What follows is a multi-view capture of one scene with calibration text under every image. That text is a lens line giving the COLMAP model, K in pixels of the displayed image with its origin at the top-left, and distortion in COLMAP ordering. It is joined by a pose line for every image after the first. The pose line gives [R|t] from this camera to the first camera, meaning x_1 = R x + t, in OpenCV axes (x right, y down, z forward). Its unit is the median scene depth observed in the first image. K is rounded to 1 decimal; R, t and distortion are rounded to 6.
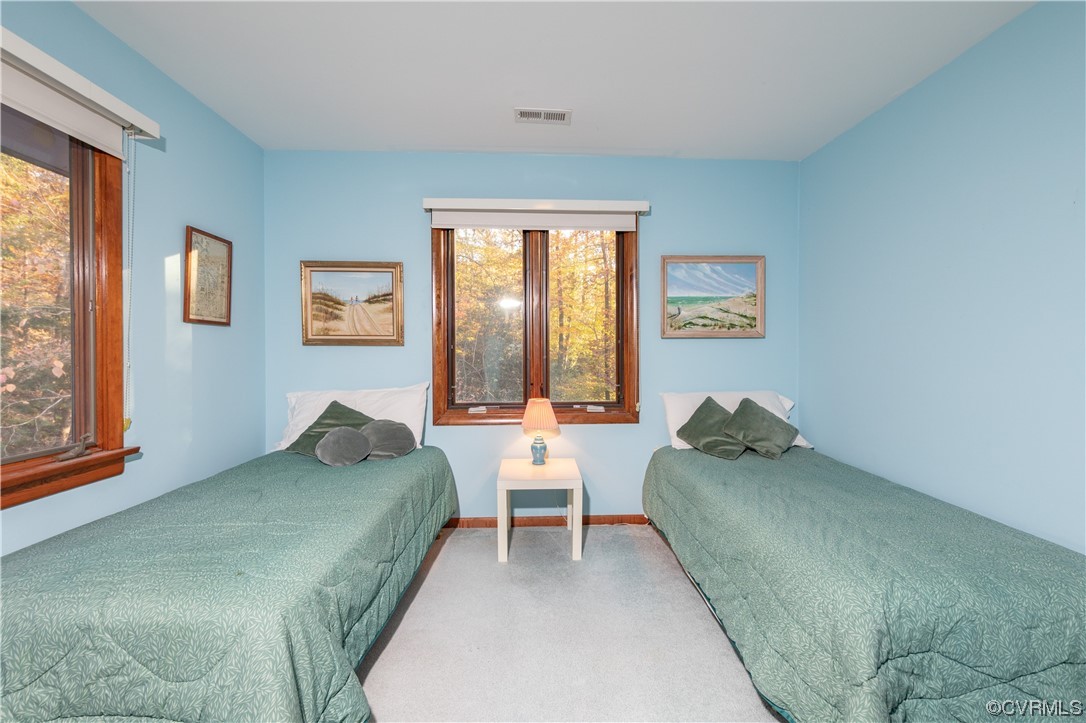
lens RADIAL K [[466.4, 0, 547.3], [0, 466.4, 357.5], [0, 0, 1]] dist [0.001555, 0.000155]
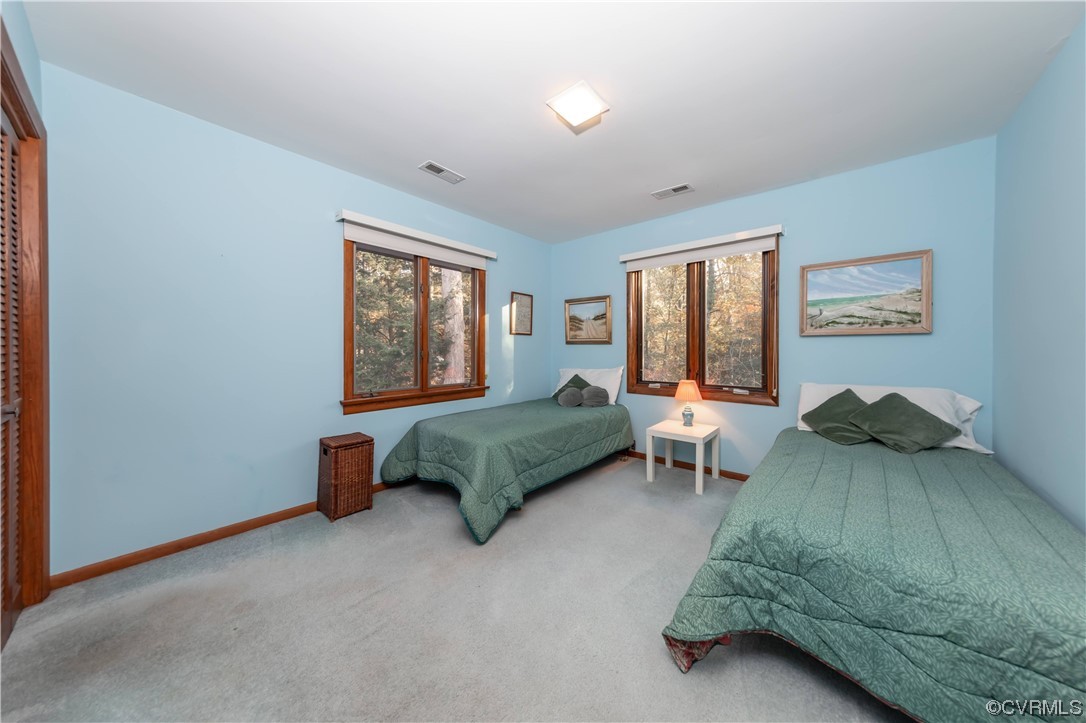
lens RADIAL K [[345.9, 0, 547.3], [0, 345.9, 352.2], [0, 0, 1]] dist [0.000397, 0.000006]
pose [[0.730031, 0.008629, -0.683360, 0.380439], [-0.010726, 0.999942, 0.001168, 0.004785], [0.683330, 0.006477, 0.730081, -0.073643]]
